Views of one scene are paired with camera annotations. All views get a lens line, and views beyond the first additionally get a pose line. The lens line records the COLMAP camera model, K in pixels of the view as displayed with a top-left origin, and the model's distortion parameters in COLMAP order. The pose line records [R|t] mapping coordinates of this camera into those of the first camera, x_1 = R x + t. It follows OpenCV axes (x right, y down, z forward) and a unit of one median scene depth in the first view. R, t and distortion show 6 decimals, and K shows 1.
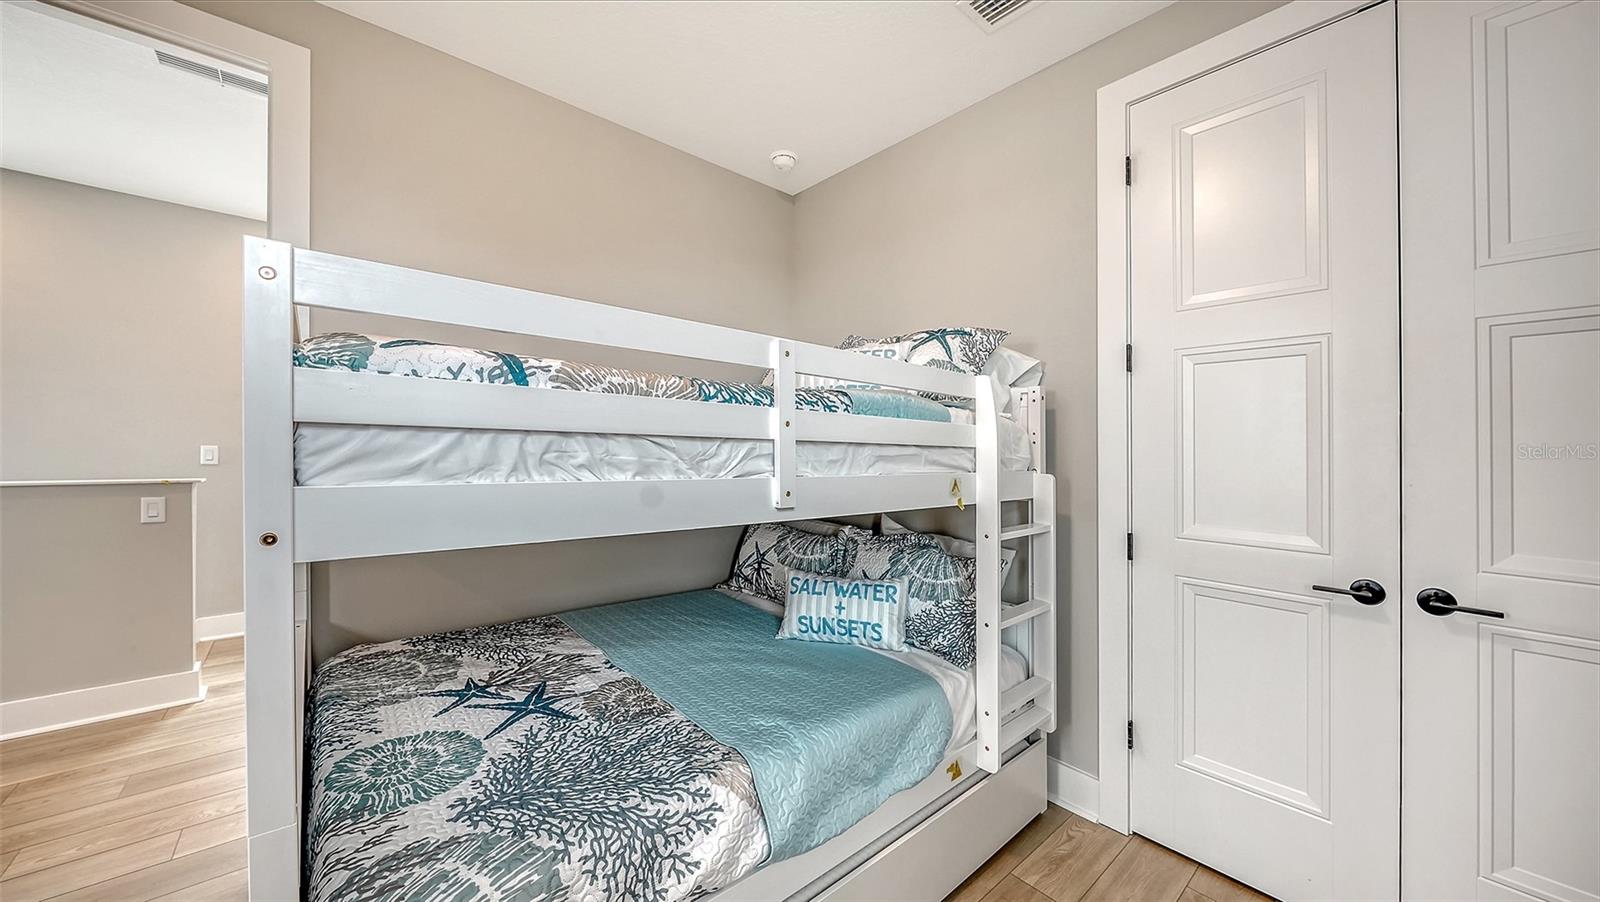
lens RADIAL K [[556.1, 0, 800.0], [0, 556.1, 451.0], [0, 0, 1]] dist [-0.002830, -0.000175]
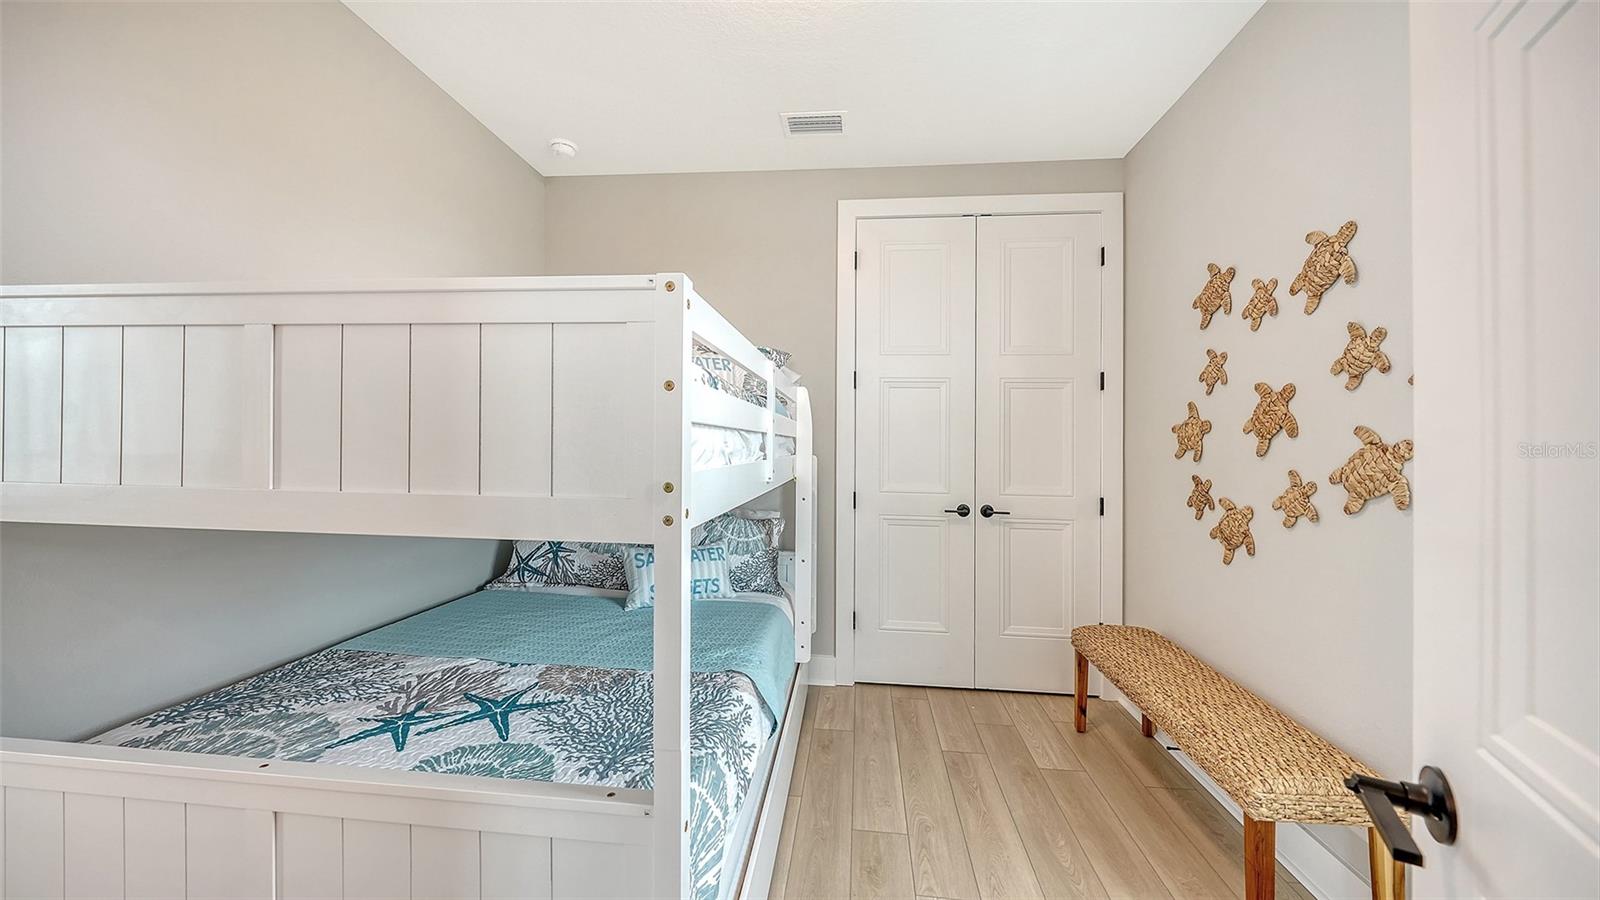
lens RADIAL K [[553.4, 0, 807.7], [0, 553.4, 441.9], [0, 0, 1]] dist [-0.000773, -0.000160]
pose [[0.722531, -0.004283, 0.691325, -0.614160], [-0.000149, 0.999980, 0.006351, -0.002586], [-0.691338, -0.004692, 0.722516, -0.036643]]
